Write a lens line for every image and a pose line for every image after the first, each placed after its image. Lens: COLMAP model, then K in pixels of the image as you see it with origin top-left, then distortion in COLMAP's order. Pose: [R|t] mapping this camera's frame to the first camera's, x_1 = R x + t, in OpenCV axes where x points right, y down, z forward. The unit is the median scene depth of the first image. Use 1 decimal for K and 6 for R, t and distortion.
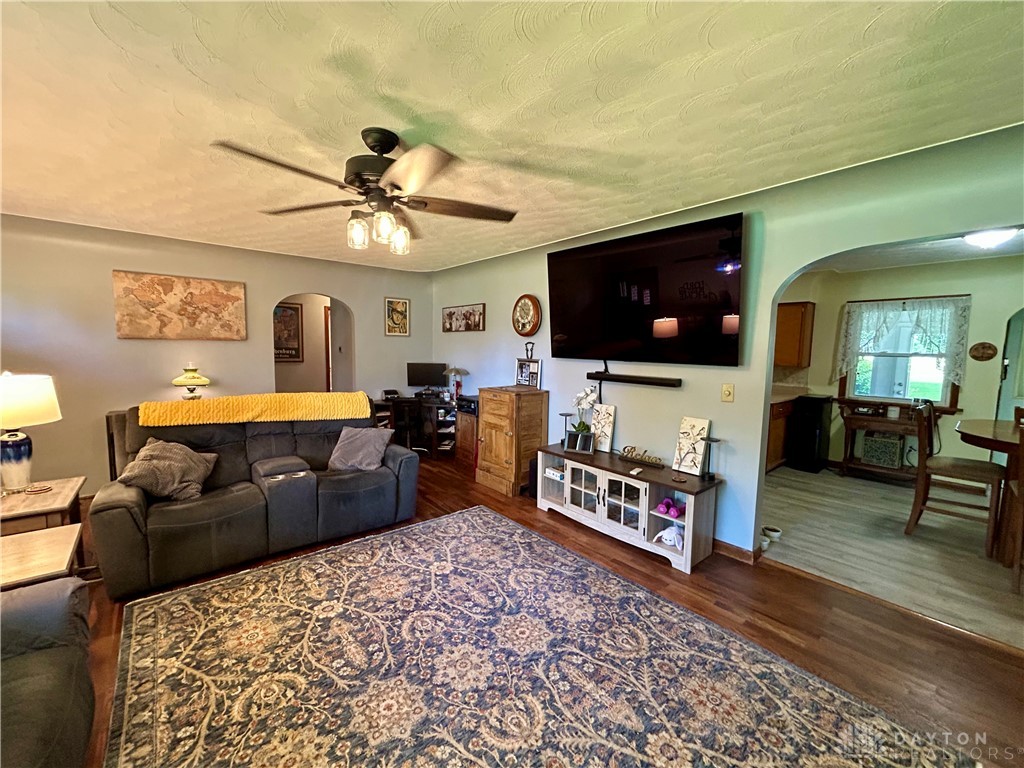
lens RADIAL K [[415.0, 0, 510.1], [0, 415.0, 384.8], [0, 0, 1]] dist [0.000627, 0.000147]
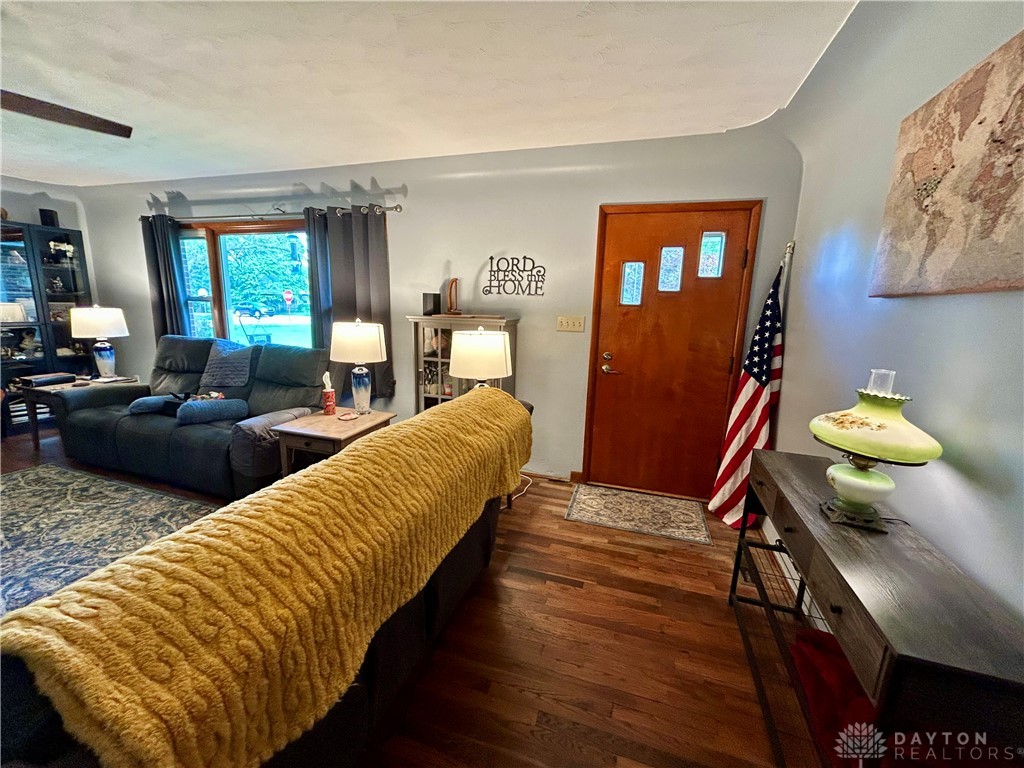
lens RADIAL K [[415.0, 0, 510.1], [0, 415.0, 384.8], [0, 0, 1]] dist [0.000627, 0.000147]
pose [[-0.848468, 0.058234, -0.526034, -0.441740], [-0.093403, 0.961851, 0.257136, -0.105621], [0.520940, 0.267305, -0.810660, 1.216392]]
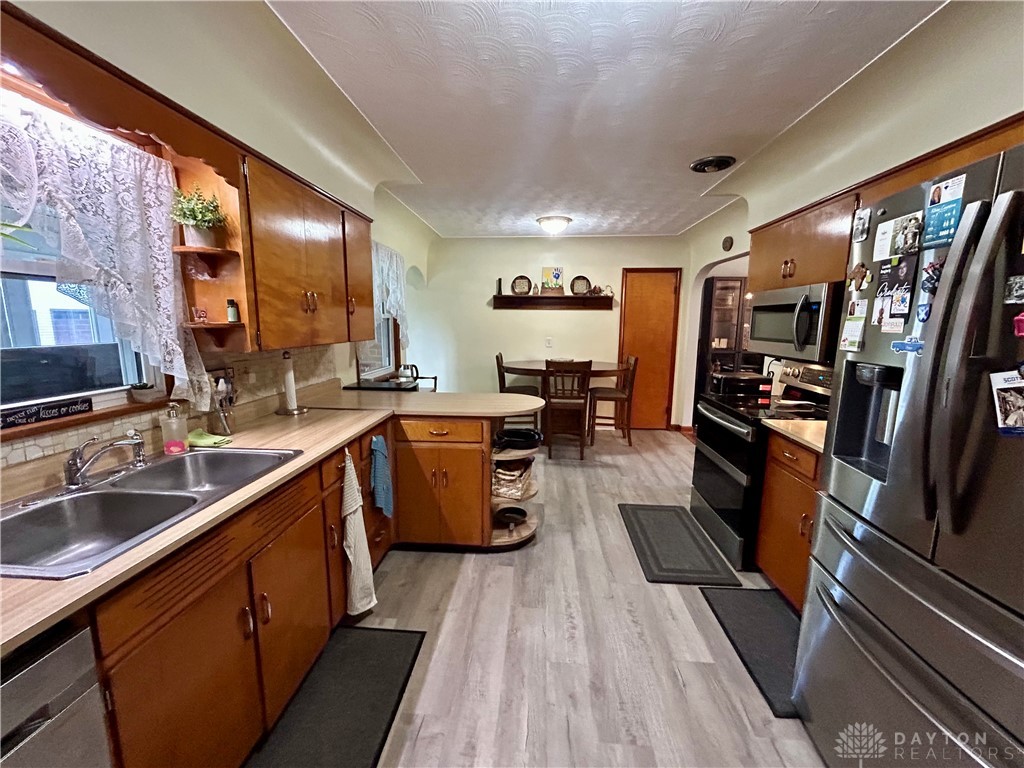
lens RADIAL K [[408.7, 0, 512.0], [0, 408.7, 387.9], [0, 0, 1]] dist [0.000755, -0.000093]
pose [[-0.711983, -0.138056, 0.688491, 0.249133], [0.038630, 0.971297, 0.234712, -0.146221], [-0.701133, 0.193708, -0.686214, 1.791218]]
